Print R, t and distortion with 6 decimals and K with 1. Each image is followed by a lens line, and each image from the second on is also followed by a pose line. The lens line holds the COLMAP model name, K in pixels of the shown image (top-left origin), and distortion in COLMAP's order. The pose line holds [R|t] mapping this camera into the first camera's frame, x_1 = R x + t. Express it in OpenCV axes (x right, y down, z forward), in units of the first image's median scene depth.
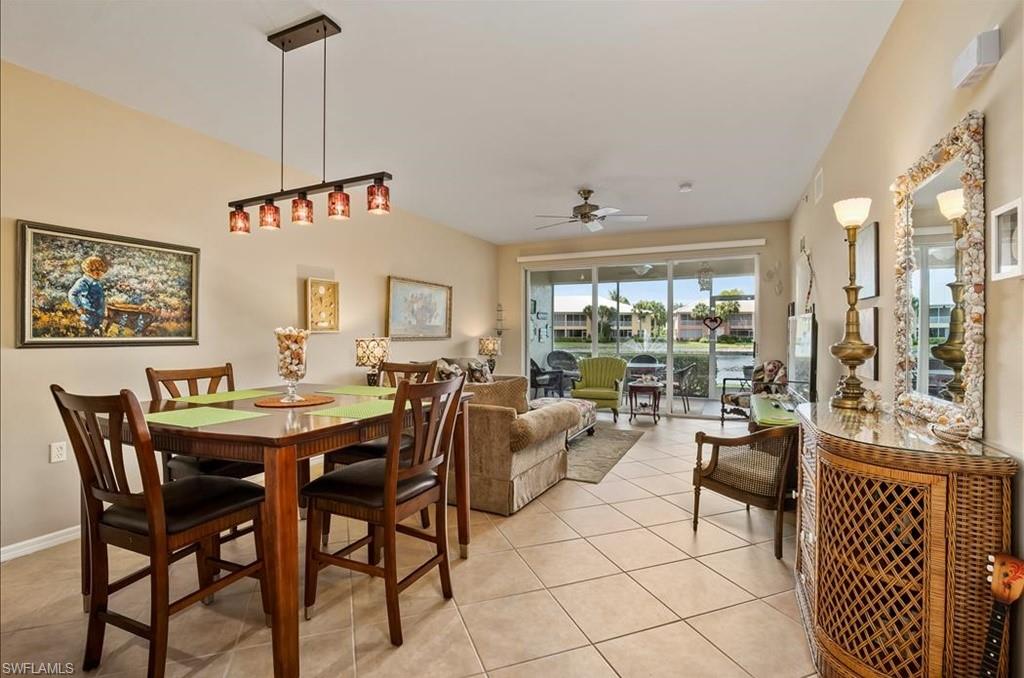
lens RADIAL K [[483.8, 0, 518.8], [0, 483.8, 337.2], [0, 0, 1]] dist [-0.030944, 0.006043]
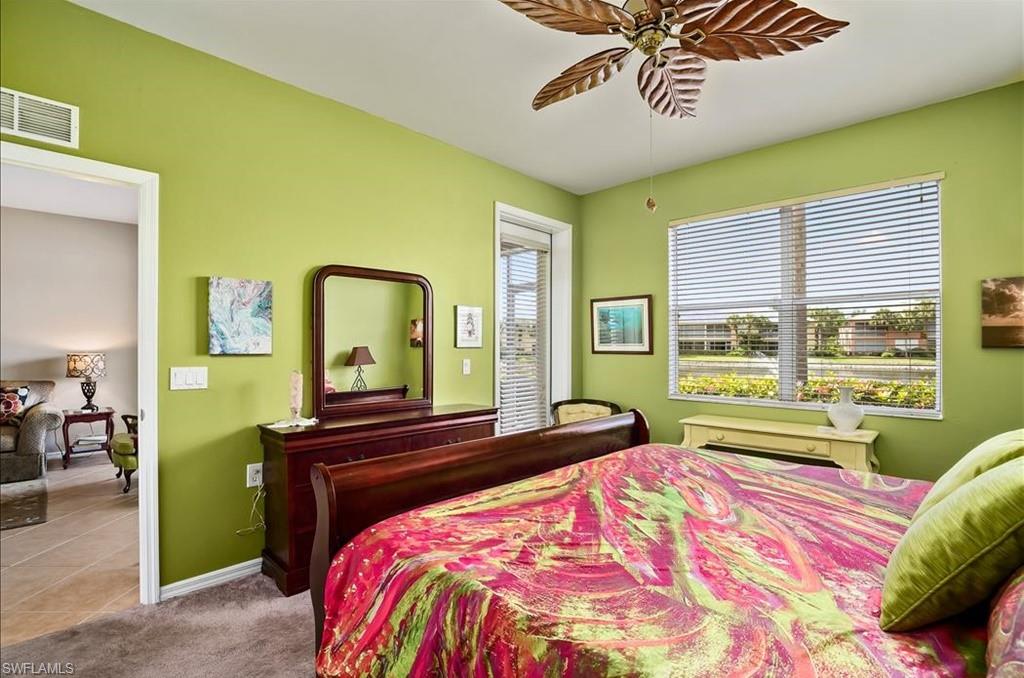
lens RADIAL K [[458.9, 0, 506.6], [0, 458.9, 349.6], [0, 0, 1]] dist [-0.022901, -0.000007]
pose [[0.925624, 0.005420, -0.378405, 0.821808], [-0.004804, 0.999985, 0.002572, -0.009349], [0.378414, -0.000563, 0.925636, 0.638641]]
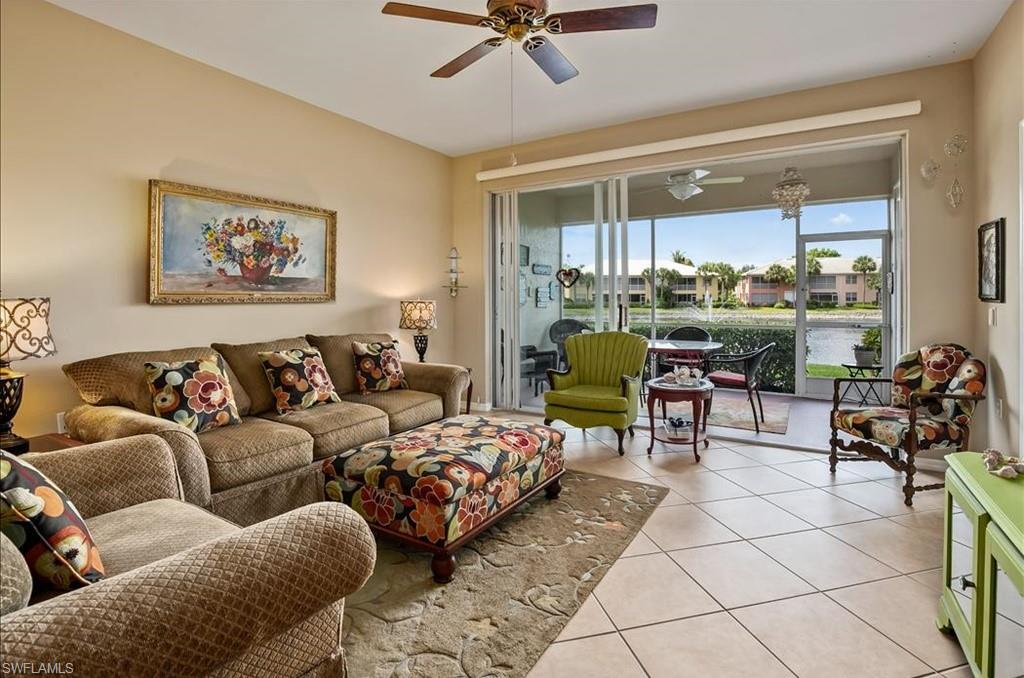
lens RADIAL K [[483.8, 0, 515.1], [0, 483.8, 309.1], [0, 0, 1]] dist [-0.030944, 0.006043]
pose [[0.991007, 0.000585, -0.133807, 0.148175], [0.001201, 0.999911, 0.013272, 0.004863], [0.133803, -0.013313, 0.990919, 0.428313]]
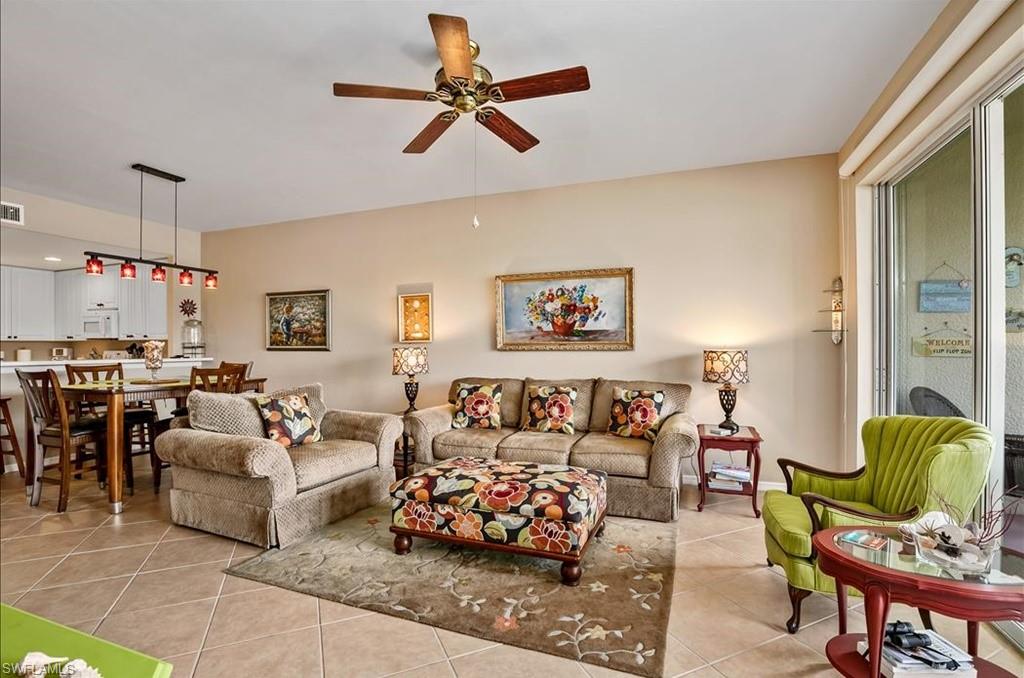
lens RADIAL K [[483.8, 0, 526.0], [0, 483.8, 345.1], [0, 0, 1]] dist [-0.030944, 0.006043]
pose [[0.048130, 0.002591, -0.998838, 0.475823], [-0.001494, 0.999996, 0.002522, -0.003974], [0.998840, 0.001371, 0.048133, 0.792008]]
